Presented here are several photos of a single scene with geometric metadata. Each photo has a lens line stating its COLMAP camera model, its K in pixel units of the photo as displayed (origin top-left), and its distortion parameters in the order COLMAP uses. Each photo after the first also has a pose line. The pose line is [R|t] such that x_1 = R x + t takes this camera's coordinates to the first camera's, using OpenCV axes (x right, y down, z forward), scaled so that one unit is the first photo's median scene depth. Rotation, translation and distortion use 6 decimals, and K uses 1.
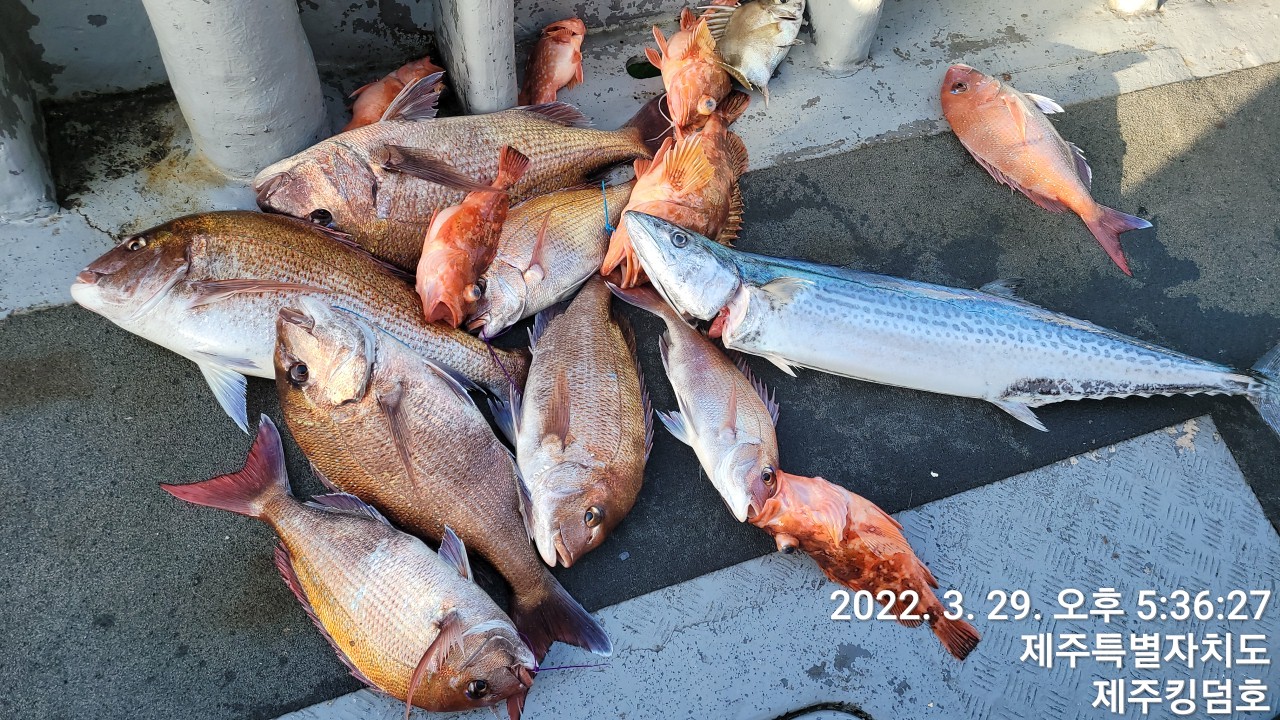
lens RADIAL K [[956.5, 0, 641.8], [0, 956.5, 360.9], [0, 0, 1]] dist [0.073144, -0.070590]
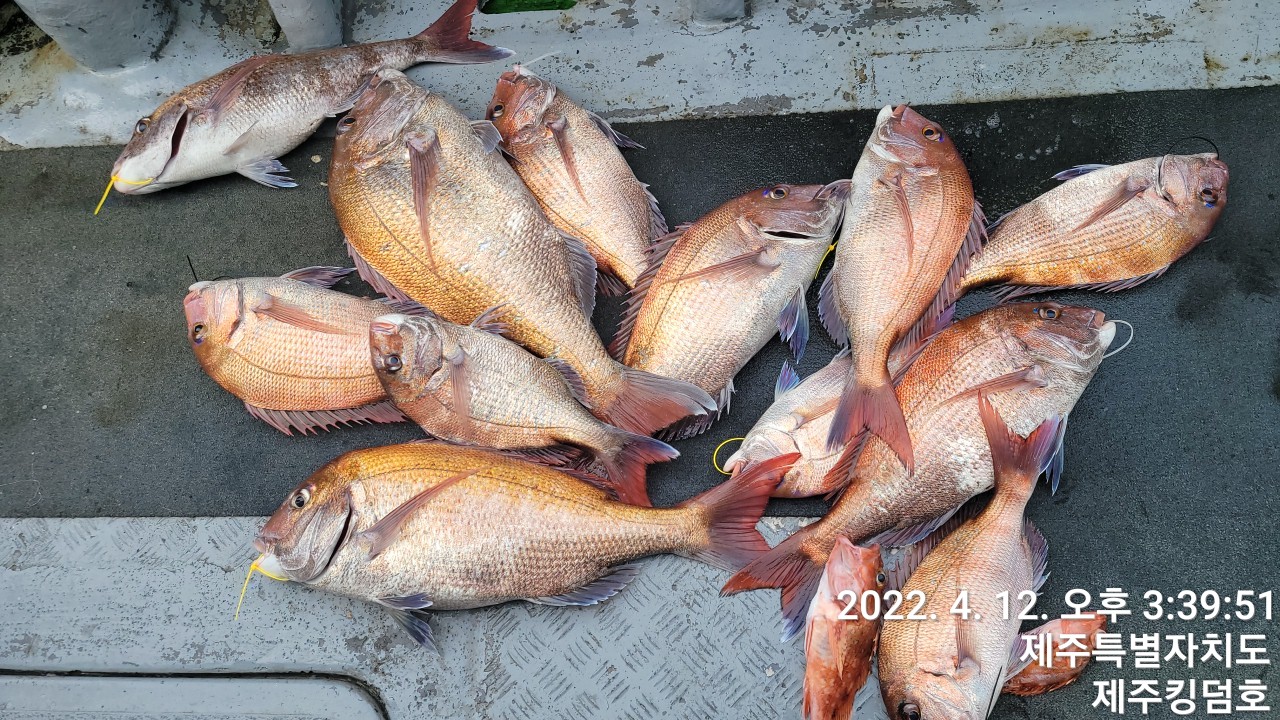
lens RADIAL K [[968.3, 0, 640.1], [0, 968.3, 355.9], [0, 0, 1]] dist [0.066061, -0.059627]
pose [[0.890430, 0.229333, -0.393117, 0.671427], [-0.205832, 0.973301, 0.101576, -0.104775], [0.405916, -0.009530, 0.913861, 0.196350]]
